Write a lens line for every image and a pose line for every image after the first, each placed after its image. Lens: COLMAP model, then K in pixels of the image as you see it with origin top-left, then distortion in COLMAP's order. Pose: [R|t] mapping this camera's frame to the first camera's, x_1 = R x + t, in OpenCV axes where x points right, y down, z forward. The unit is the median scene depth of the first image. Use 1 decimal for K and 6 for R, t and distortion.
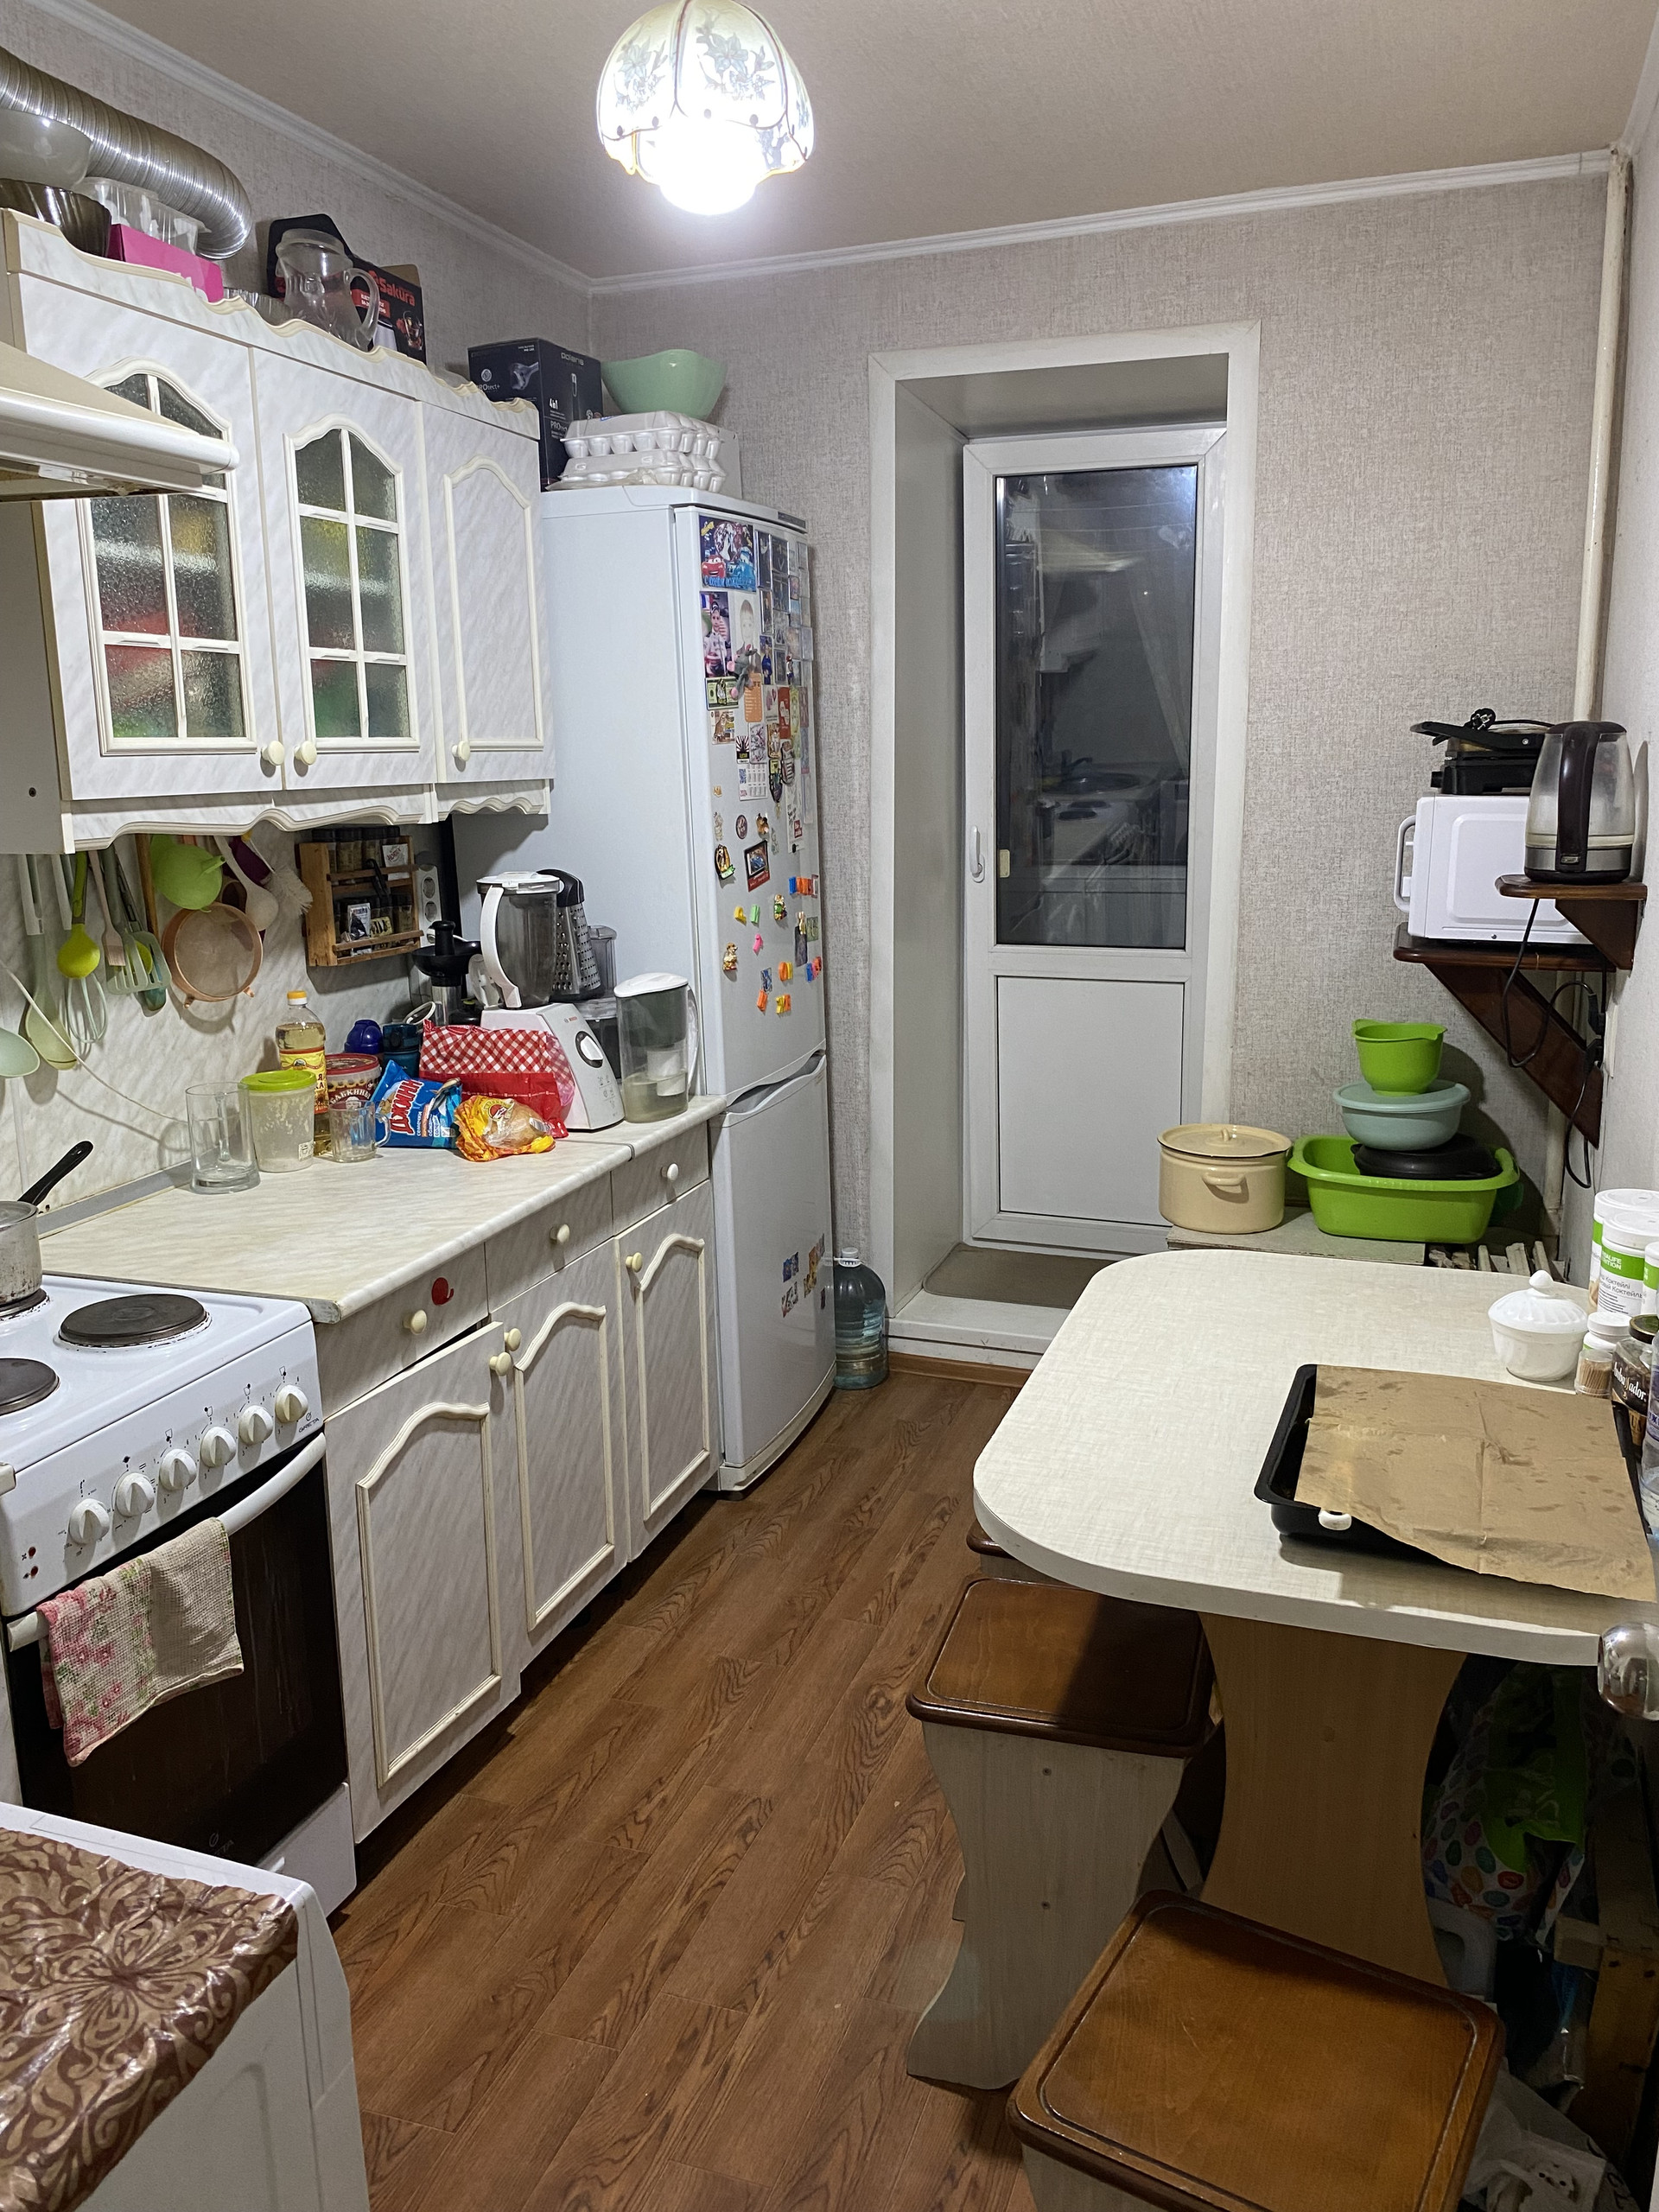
lens RADIAL K [[1667.4, 0, 823.9], [0, 1667.4, 1101.4], [0, 0, 1]] dist [0.001390, -0.002542]
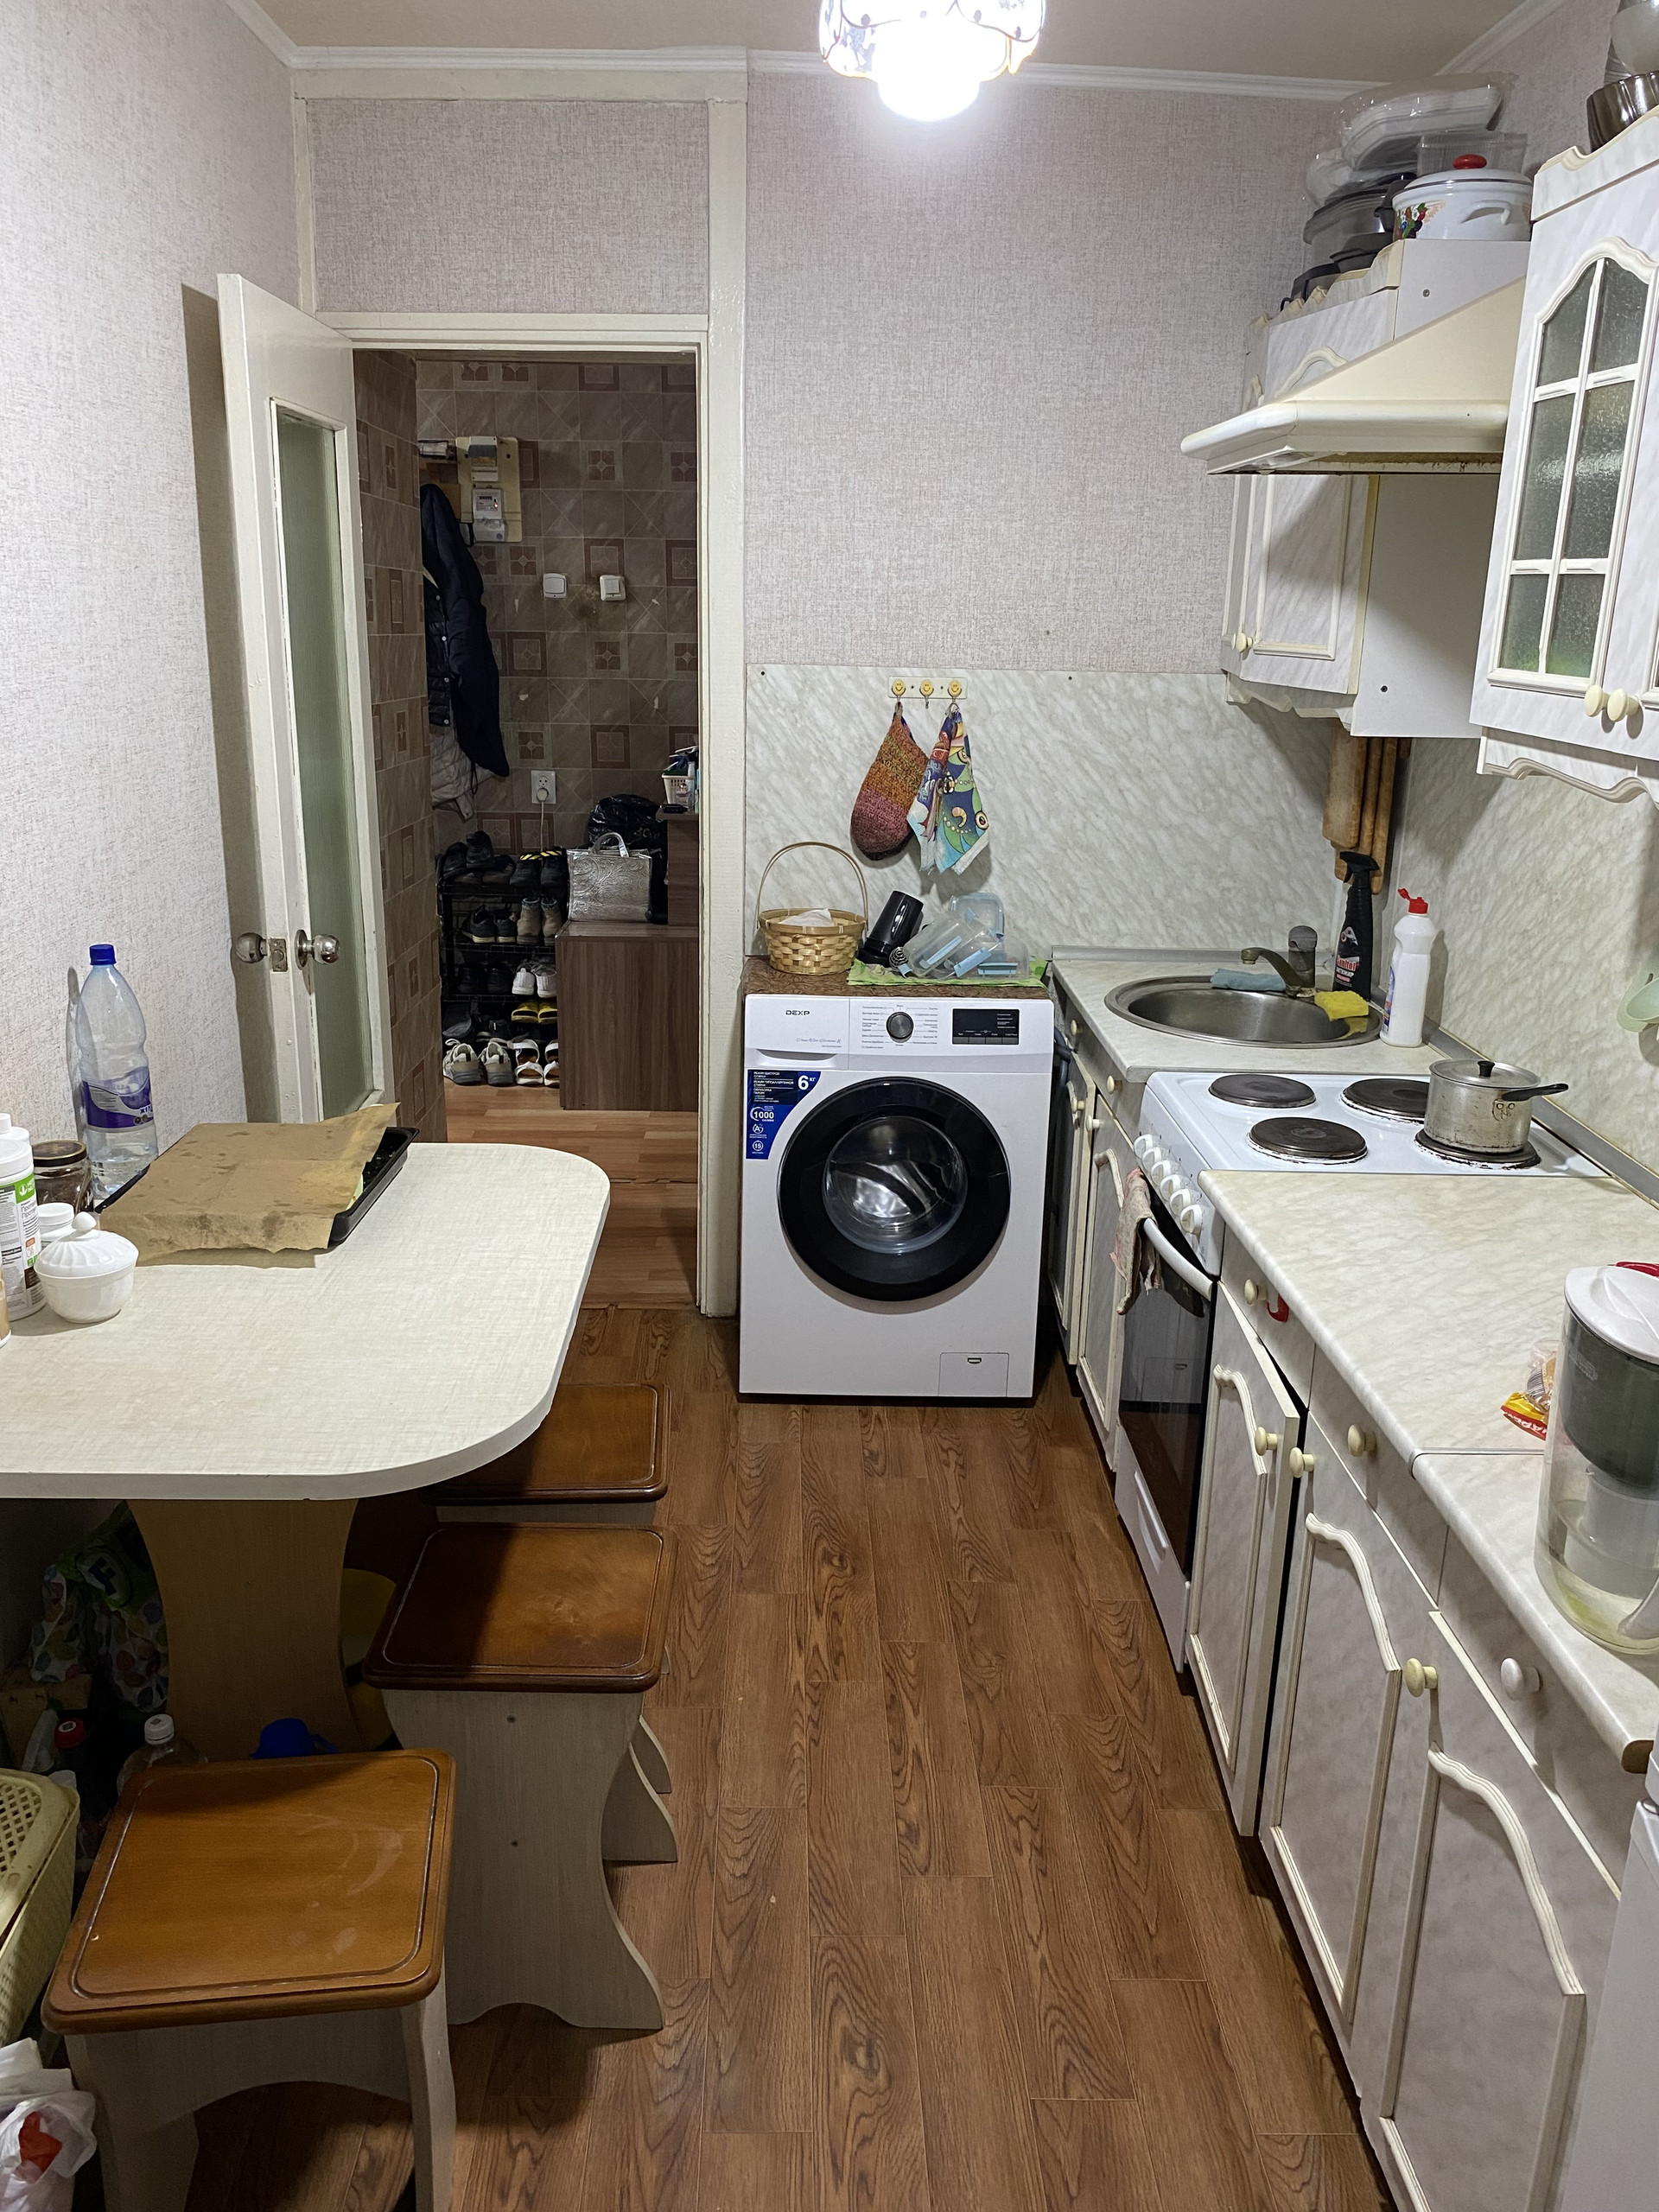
lens RADIAL K [[1667.4, 0, 820.2], [0, 1667.4, 1101.8], [0, 0, 1]] dist [0.001390, -0.002542]
pose [[-0.932762, 0.098540, -0.346762, 0.287393], [-0.084704, 0.875074, 0.476519, -0.372212], [0.350399, 0.473851, -0.807890, 1.537518]]
